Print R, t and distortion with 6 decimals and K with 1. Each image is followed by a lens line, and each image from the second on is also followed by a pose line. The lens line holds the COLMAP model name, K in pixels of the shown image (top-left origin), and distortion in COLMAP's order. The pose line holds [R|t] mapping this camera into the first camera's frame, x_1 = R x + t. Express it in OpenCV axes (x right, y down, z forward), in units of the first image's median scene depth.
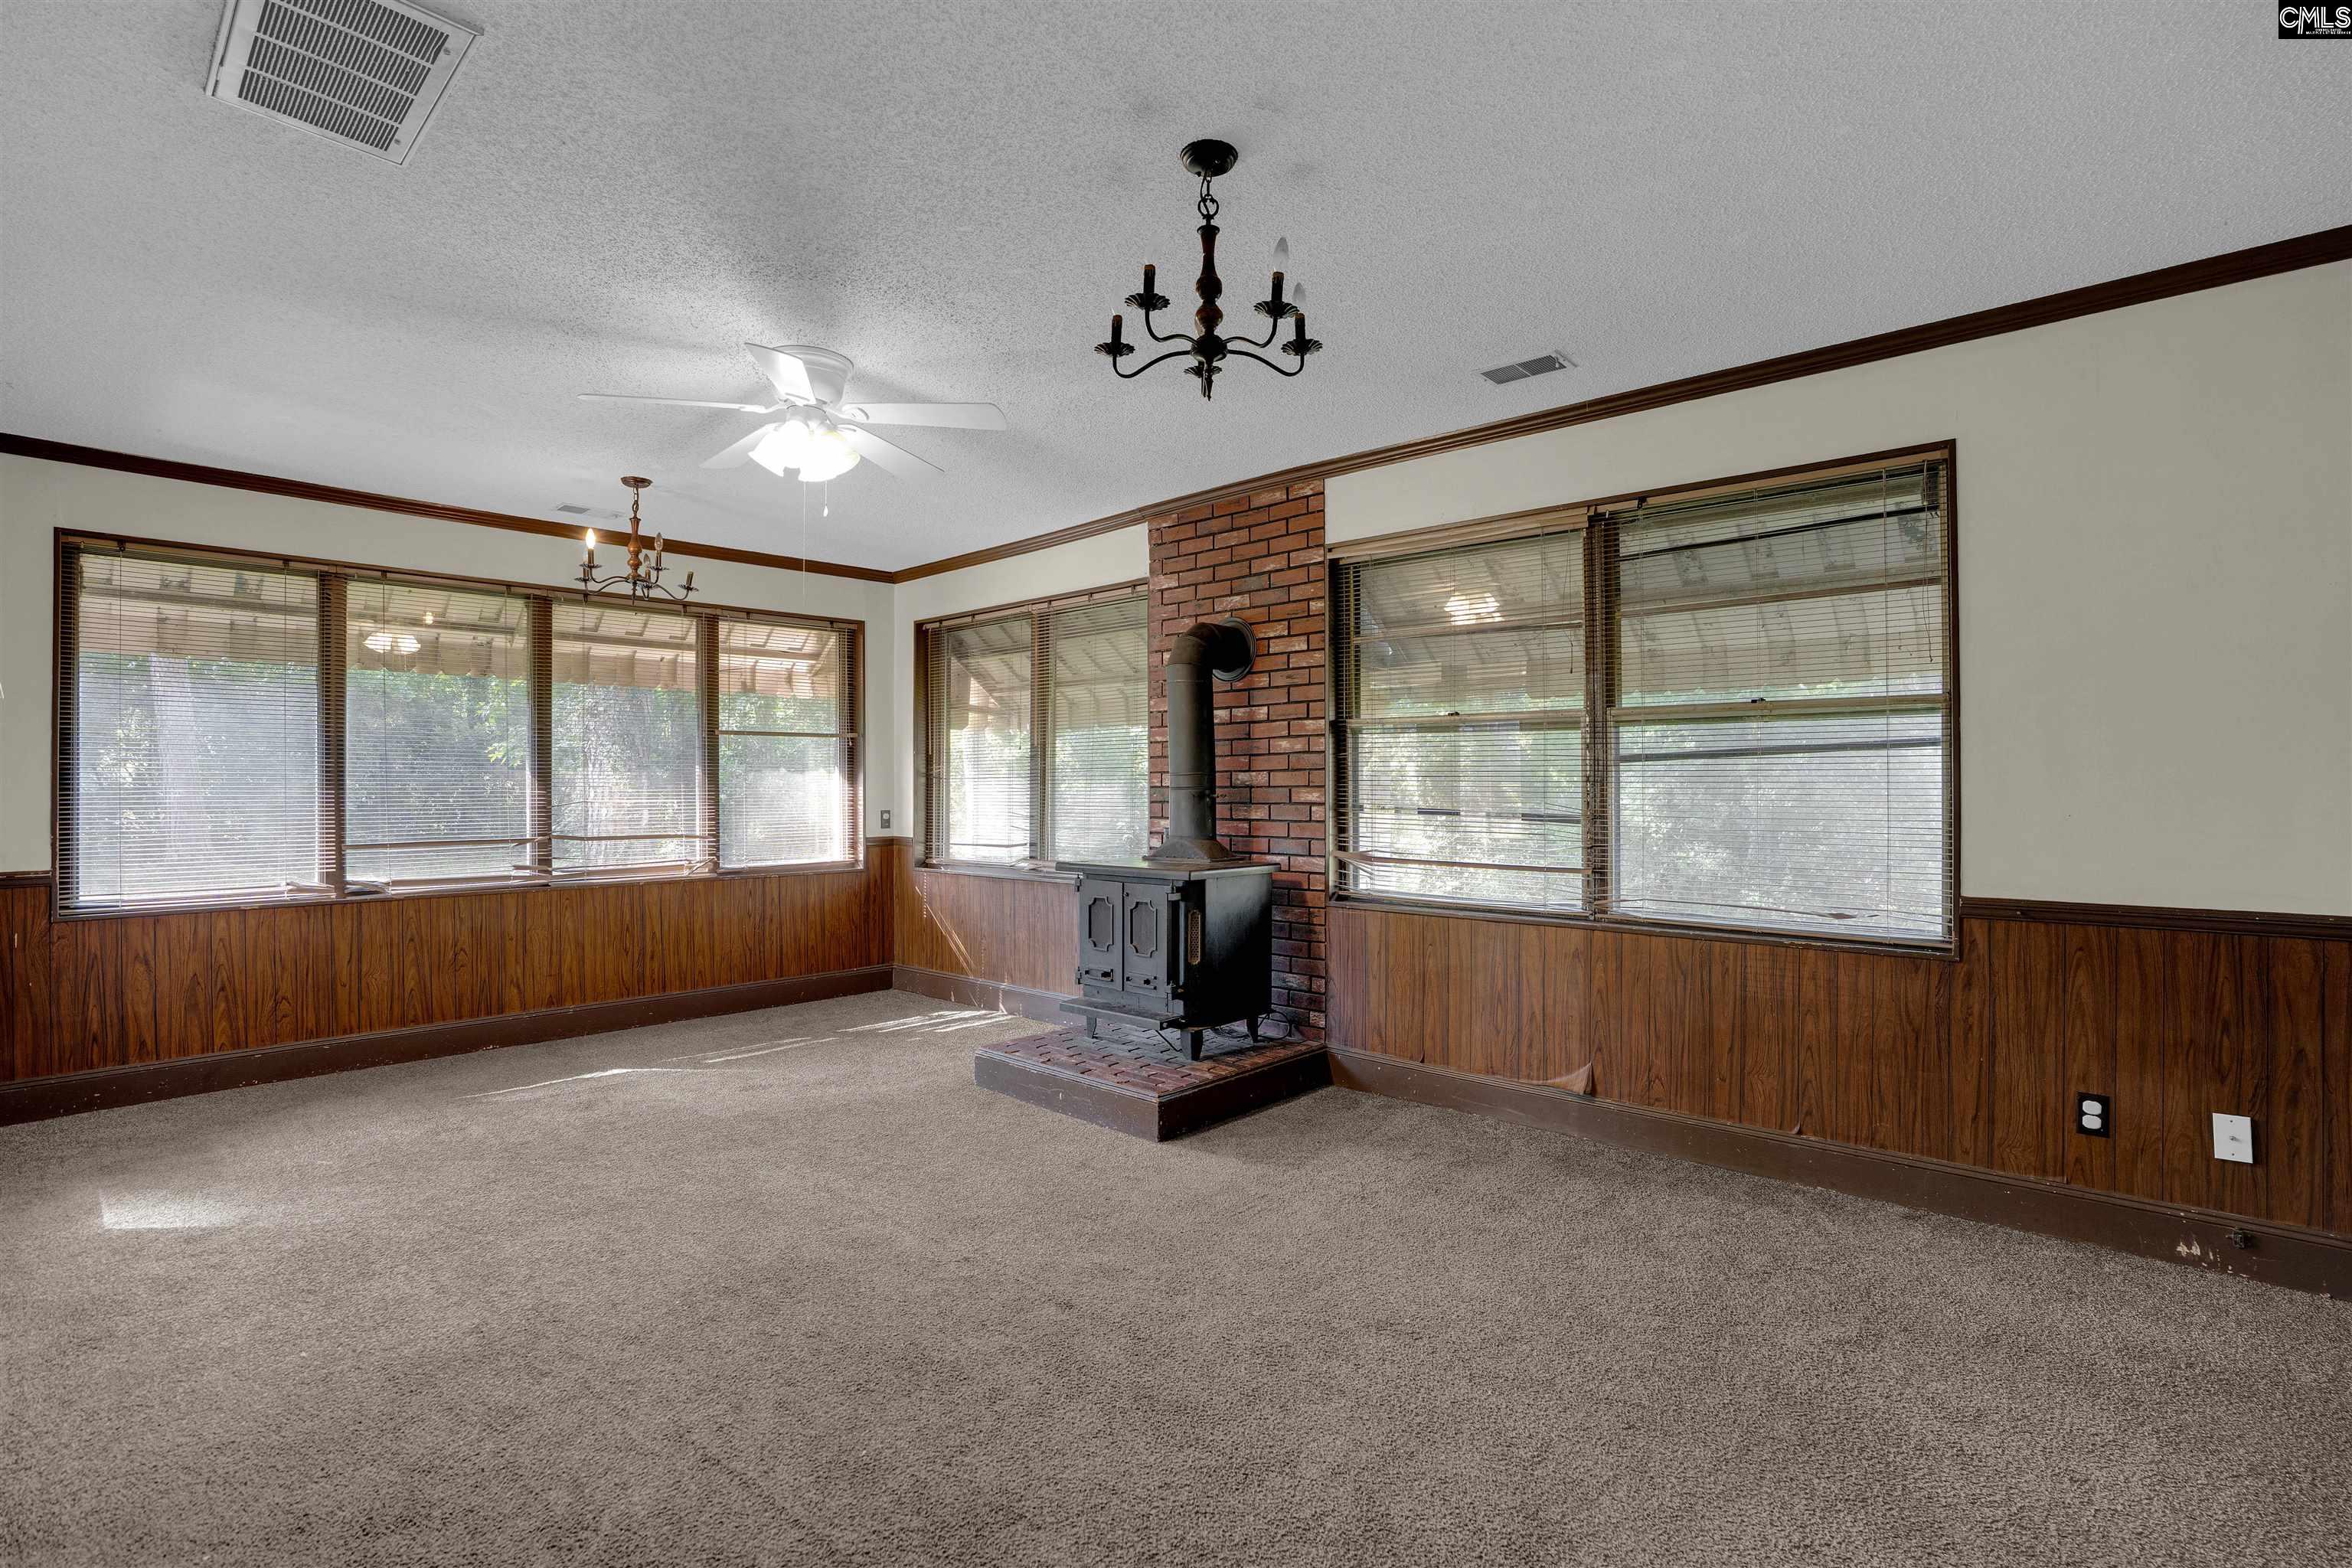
lens RADIAL K [[1117.9, 0, 1176.0], [0, 1117.9, 784.0], [0, 0, 1]] dist [-0.068813, 0.027565]
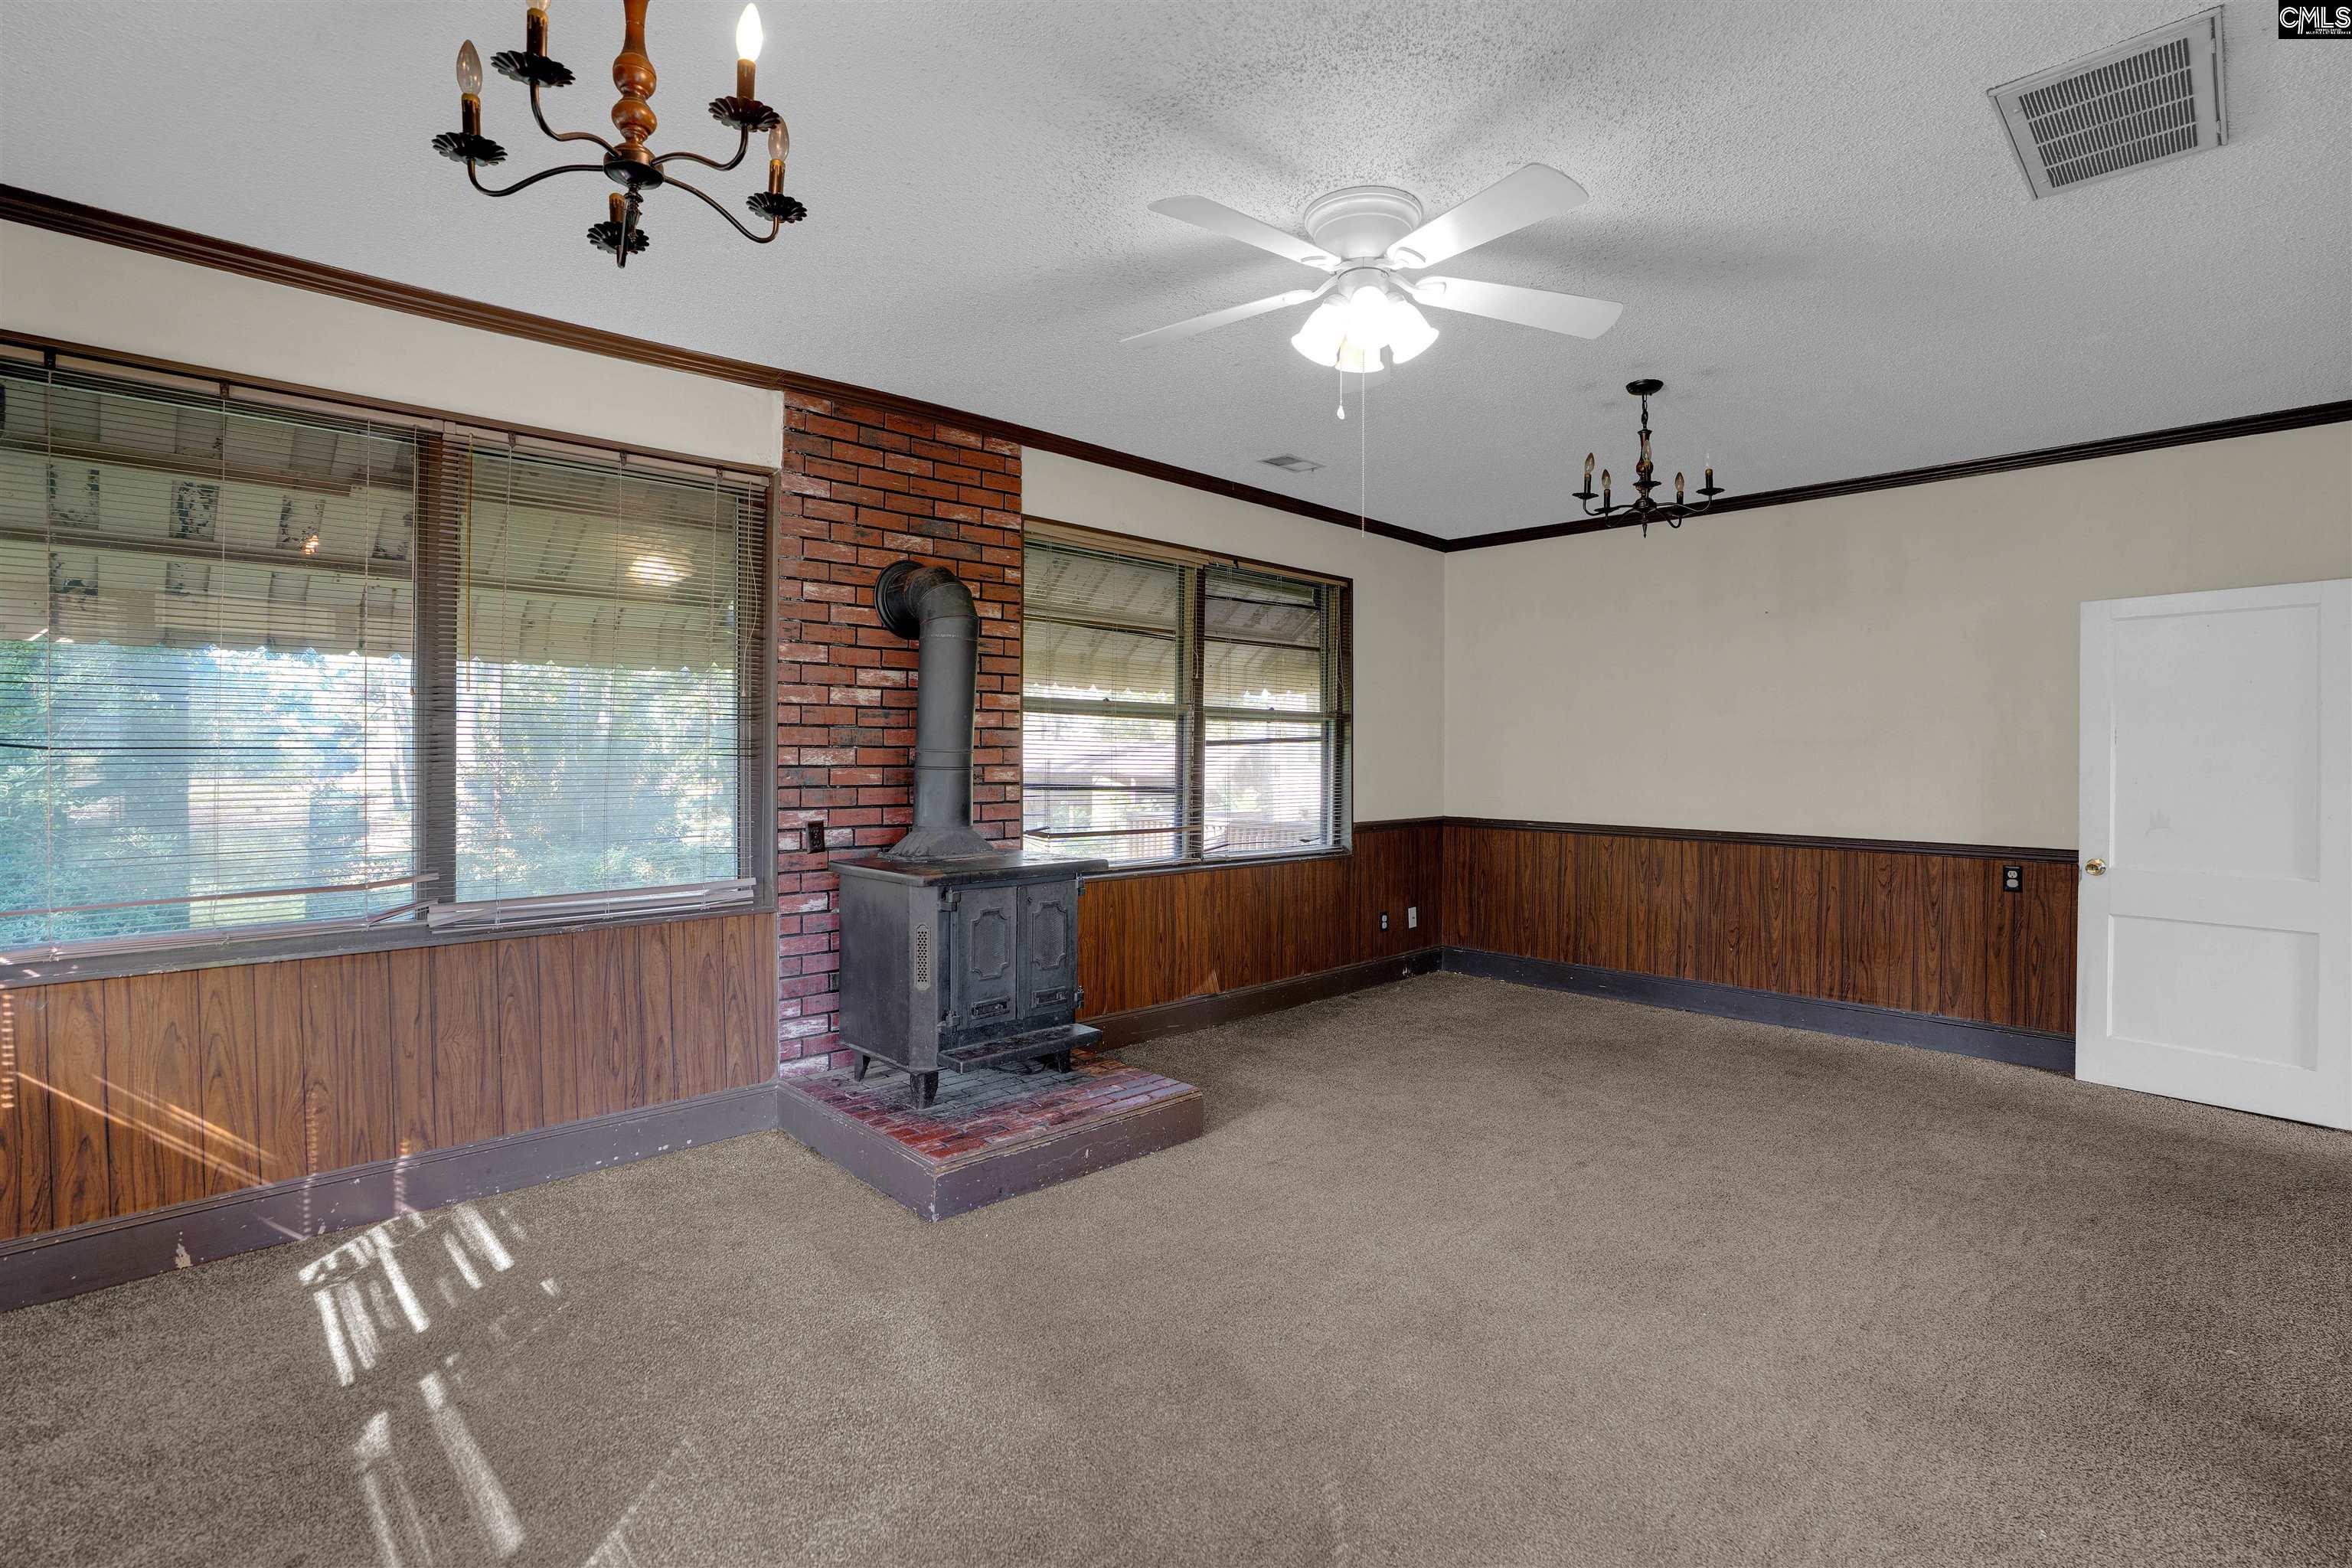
lens RADIAL K [[1127.0, 0, 1216.1], [0, 1127.0, 753.0], [0, 0, 1]] dist [-0.053116, 0.017682]
pose [[0.017083, 0.006278, 0.999834, -0.829932], [-0.001999, 0.999979, -0.006245, -0.002071], [-0.999852, -0.001892, 0.017096, 0.810227]]
